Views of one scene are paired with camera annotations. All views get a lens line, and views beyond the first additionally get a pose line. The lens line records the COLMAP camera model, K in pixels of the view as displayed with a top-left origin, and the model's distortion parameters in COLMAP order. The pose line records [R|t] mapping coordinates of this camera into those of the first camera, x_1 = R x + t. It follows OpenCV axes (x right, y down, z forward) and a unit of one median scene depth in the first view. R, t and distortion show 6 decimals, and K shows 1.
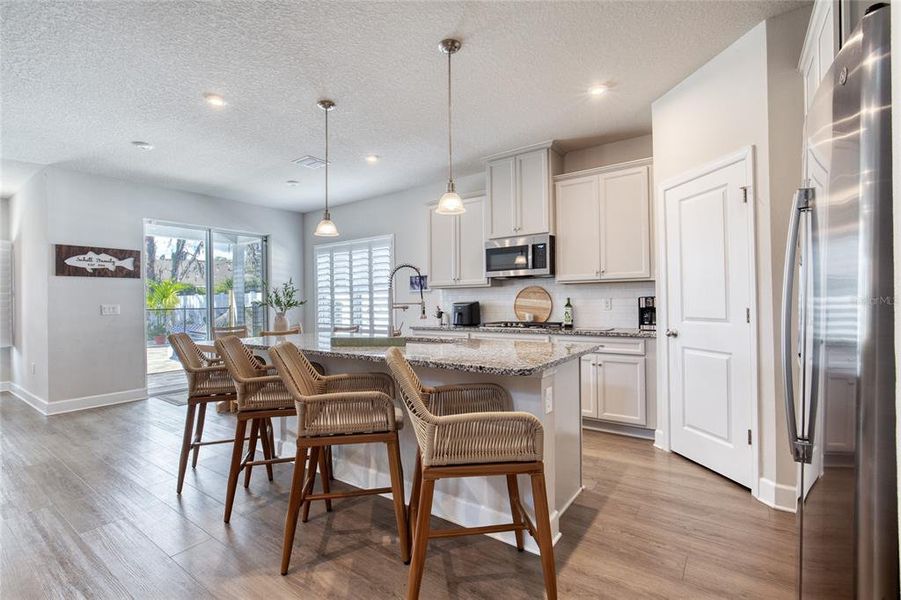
lens RADIAL K [[407.7, 0, 440.6], [0, 407.7, 301.0], [0, 0, 1]] dist [-0.010917, 0.000278]
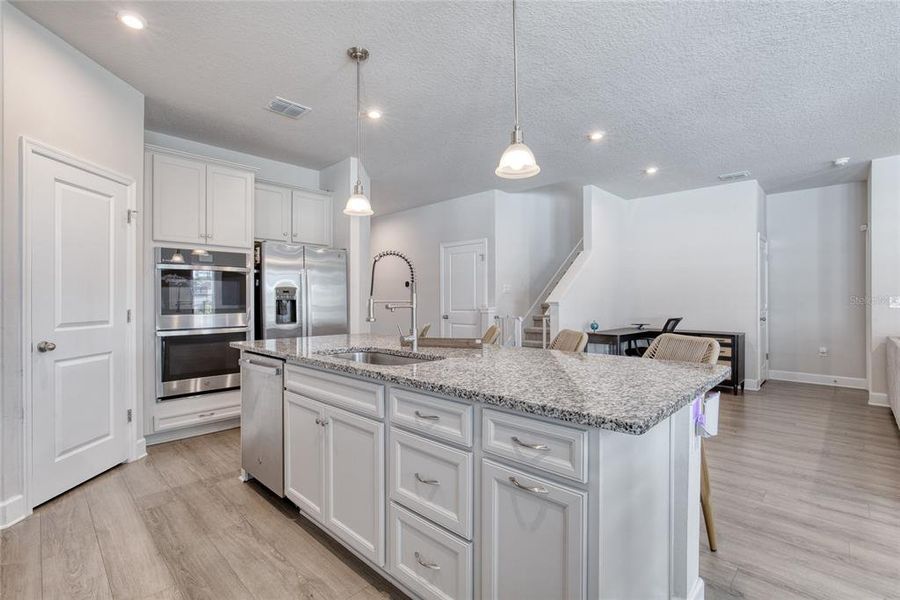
lens RADIAL K [[407.2, 0, 440.1], [0, 407.2, 301.0], [0, 0, 1]] dist [-0.010917, 0.000278]
pose [[-0.988774, 0.016204, 0.148538, -0.177494], [0.015812, 0.999868, -0.003821, 0.005455], [-0.148581, -0.001429, -0.988899, 1.056478]]
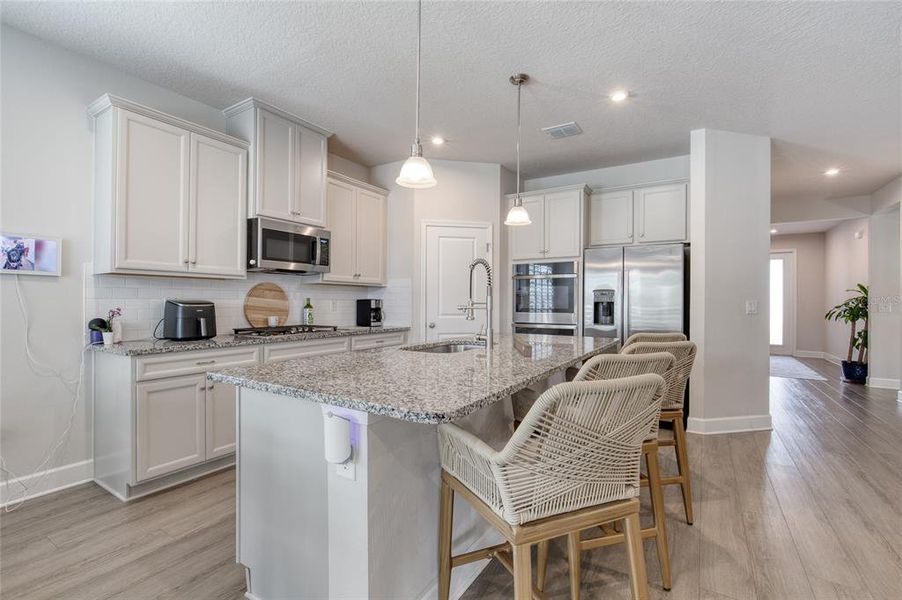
lens RADIAL K [[418.5, 0, 442.9], [0, 418.5, 301.3], [0, 0, 1]] dist [-0.001731, 0.000483]
pose [[-0.072071, 0.010557, 0.997344, -0.606473], [-0.008963, 0.999897, -0.011231, 0.006420], [-0.997359, -0.009748, -0.071969, 0.689022]]
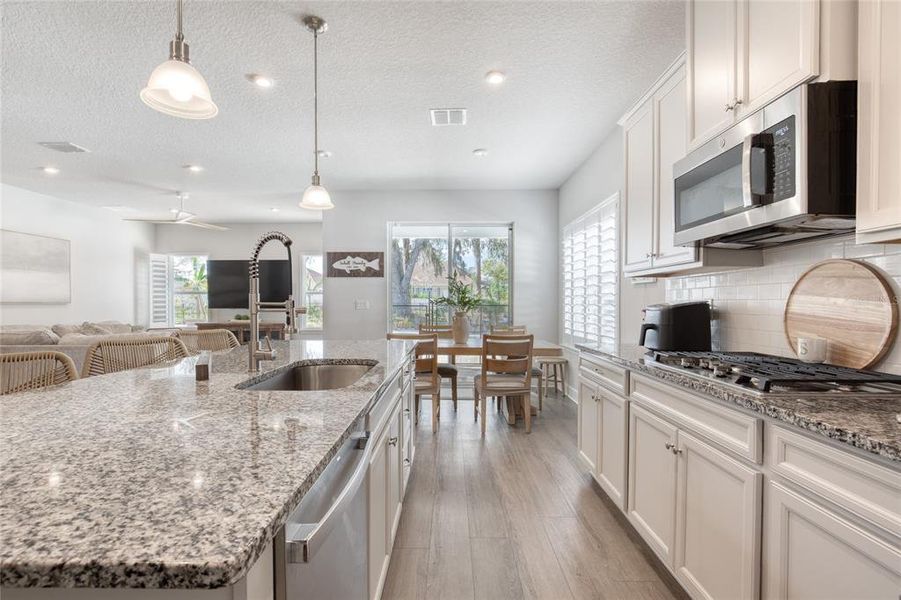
lens RADIAL K [[418.0, 0, 442.4], [0, 418.0, 301.3], [0, 0, 1]] dist [-0.001731, 0.000483]
pose [[0.577889, 0.012370, -0.816021, 0.310136], [-0.005654, 0.999922, 0.011153, -0.003550], [0.816096, -0.001831, 0.577914, 0.518376]]
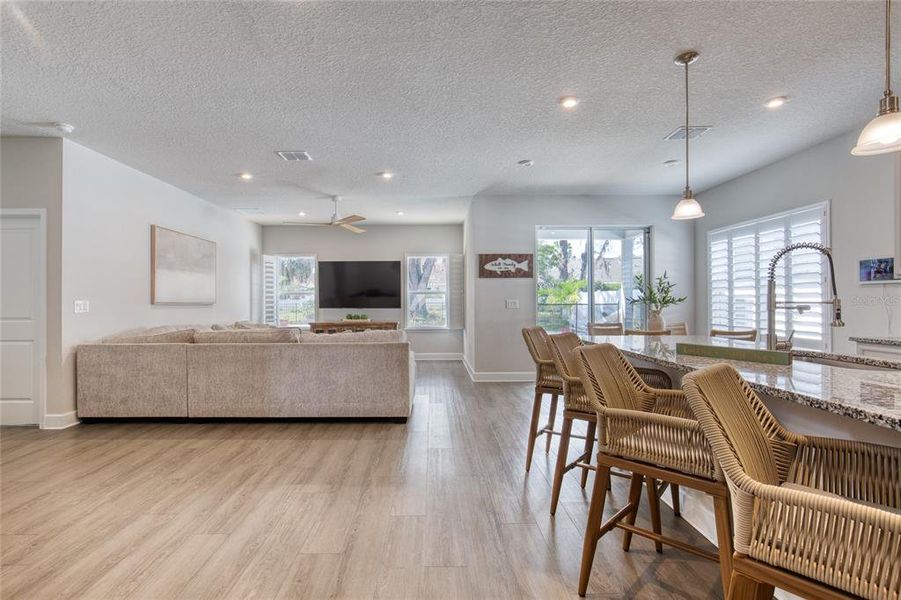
lens RADIAL K [[417.5, 0, 437.4], [0, 417.5, 300.4], [0, 0, 1]] dist [-0.010350, 0.000597]
pose [[0.598766, 0.009262, -0.800871, 0.062440], [-0.002721, 0.999951, 0.009529, -0.001059], [0.800920, -0.003526, 0.598761, 0.066156]]
